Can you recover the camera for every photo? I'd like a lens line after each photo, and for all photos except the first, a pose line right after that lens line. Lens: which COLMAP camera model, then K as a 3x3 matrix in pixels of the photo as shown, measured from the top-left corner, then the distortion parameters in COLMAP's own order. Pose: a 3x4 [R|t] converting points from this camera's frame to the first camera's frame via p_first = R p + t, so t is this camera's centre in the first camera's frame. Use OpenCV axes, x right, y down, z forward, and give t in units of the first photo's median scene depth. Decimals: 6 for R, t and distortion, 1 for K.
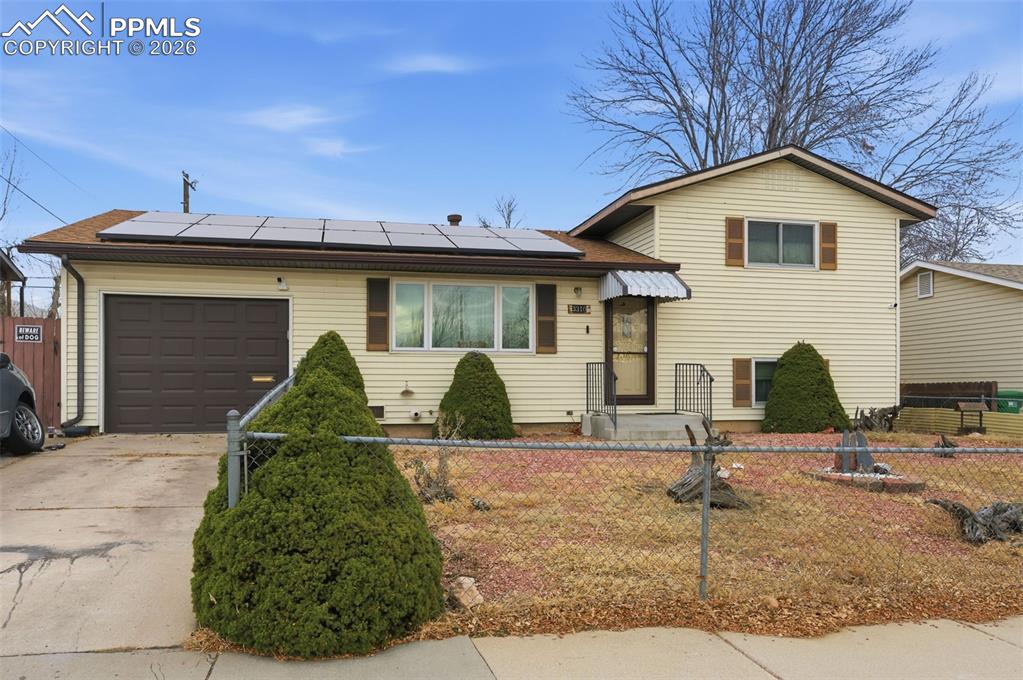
lens RADIAL K [[785.2, 0, 514.8], [0, 785.2, 390.4], [0, 0, 1]] dist [-0.000033, 0.005220]
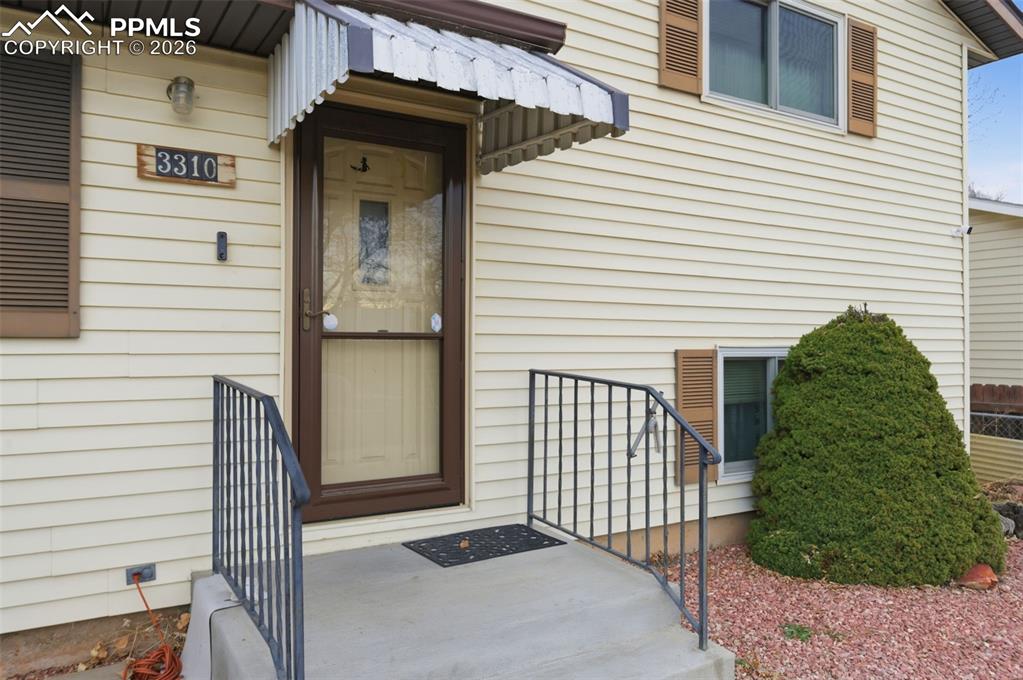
lens RADIAL K [[746.0, 0, 511.5], [0, 746.0, 340.0], [0, 0, 1]] dist [-0.004834, -0.002146]
pose [[0.953286, 0.006665, 0.301994, 0.107554], [-0.006319, 0.999978, -0.002121, -0.045491], [-0.302002, 0.000114, 0.953307, 0.718618]]
